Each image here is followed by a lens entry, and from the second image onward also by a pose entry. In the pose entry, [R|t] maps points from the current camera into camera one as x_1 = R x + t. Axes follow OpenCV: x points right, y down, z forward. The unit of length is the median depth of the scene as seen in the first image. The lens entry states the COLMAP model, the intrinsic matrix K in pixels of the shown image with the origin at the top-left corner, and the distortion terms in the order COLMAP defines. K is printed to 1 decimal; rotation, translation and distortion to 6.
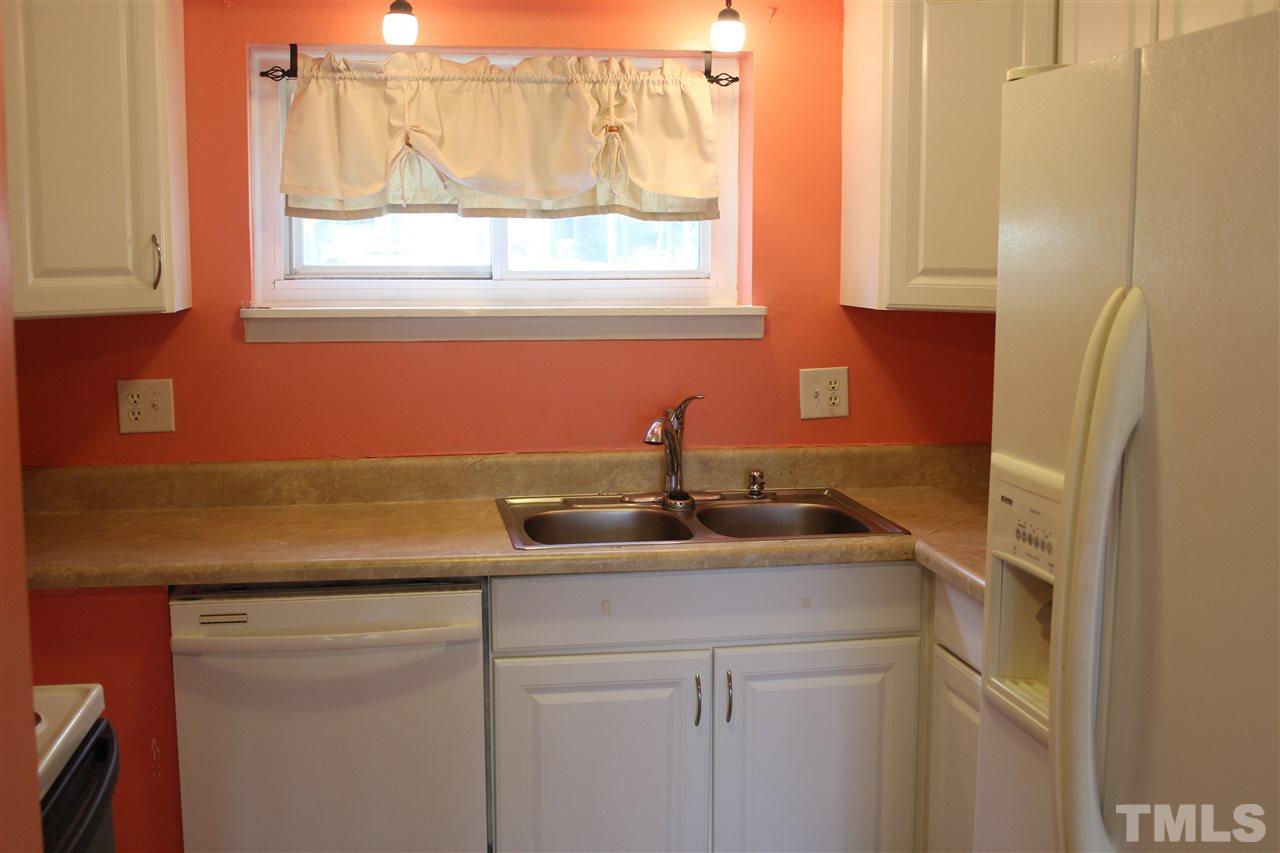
lens RADIAL K [[1425.6, 0, 640.0], [0, 1425.6, 426.5], [0, 0, 1]] dist [-0.086197, 0.029543]
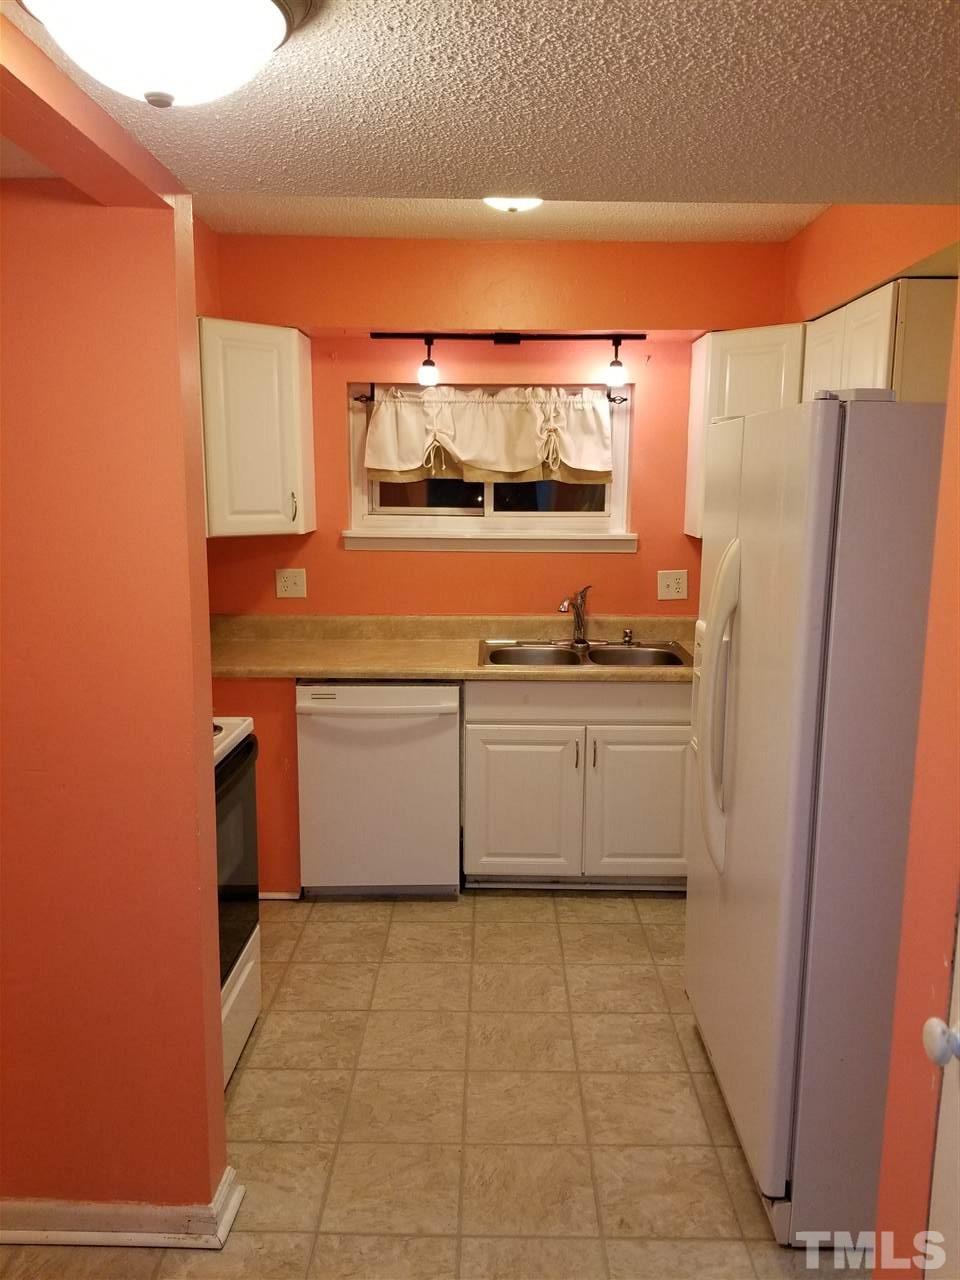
lens RADIAL K [[951.4, 0, 480.0], [0, 951.4, 640.0], [0, 0, 1]] dist [0.147943, -0.000563]
pose [[0.985737, 0.034145, -0.164795, 0.098942], [-0.027079, 0.998623, 0.044935, -0.003278], [0.166103, -0.039832, 0.985304, -0.188312]]
